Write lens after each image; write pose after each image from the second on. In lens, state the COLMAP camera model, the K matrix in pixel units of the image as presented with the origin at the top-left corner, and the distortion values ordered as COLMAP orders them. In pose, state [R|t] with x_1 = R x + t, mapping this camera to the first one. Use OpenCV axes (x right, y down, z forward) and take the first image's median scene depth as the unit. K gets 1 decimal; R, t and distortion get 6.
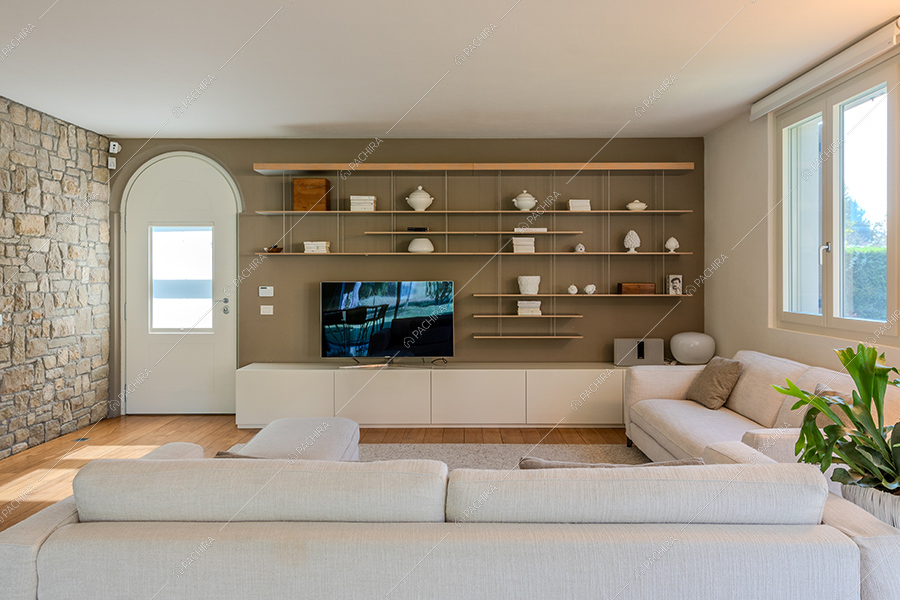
lens RADIAL K [[611.6, 0, 462.7], [0, 611.6, 278.2], [0, 0, 1]] dist [0.042953, -0.004223]
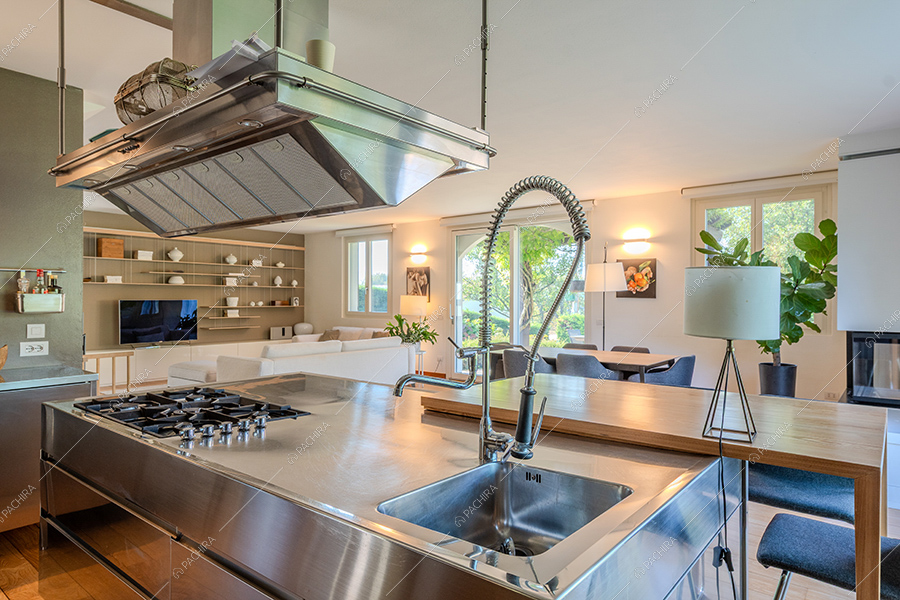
lens RADIAL K [[543.8, 0, 453.0], [0, 543.8, 300.2], [0, 0, 1]] dist [0.005904, 0.000616]
pose [[0.628691, 0.001955, 0.777652, -0.820000], [-0.003979, 0.999992, 0.000704, 0.002237], [-0.777645, -0.003537, 0.628694, -0.668851]]
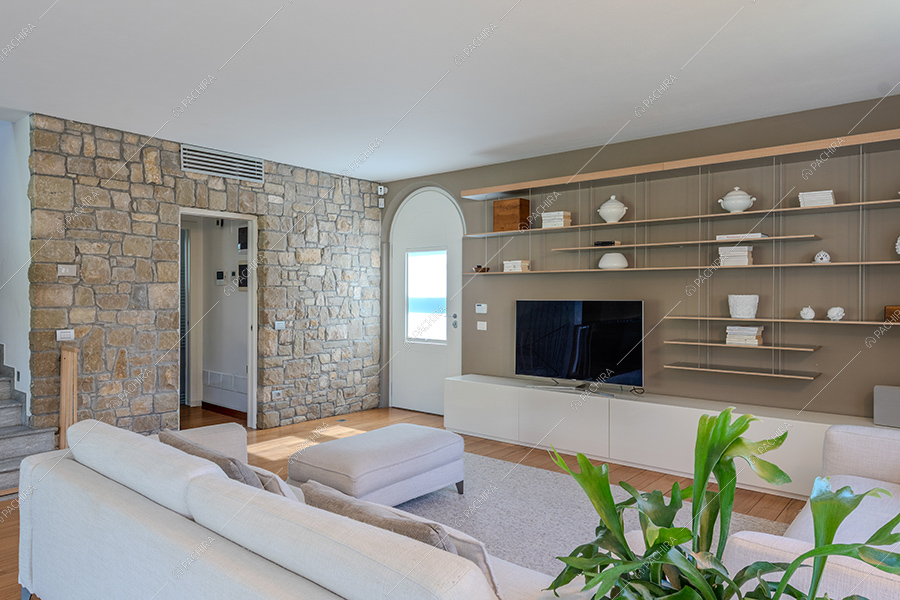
lens RADIAL K [[611.6, 0, 447.5], [0, 611.6, 297.6], [0, 0, 1]] dist [0.042953, -0.004223]
pose [[0.767747, 0.006059, -0.640724, 0.328444], [-0.004577, 0.999982, 0.003972, -0.001581], [0.640737, -0.000117, 0.767761, 0.145747]]
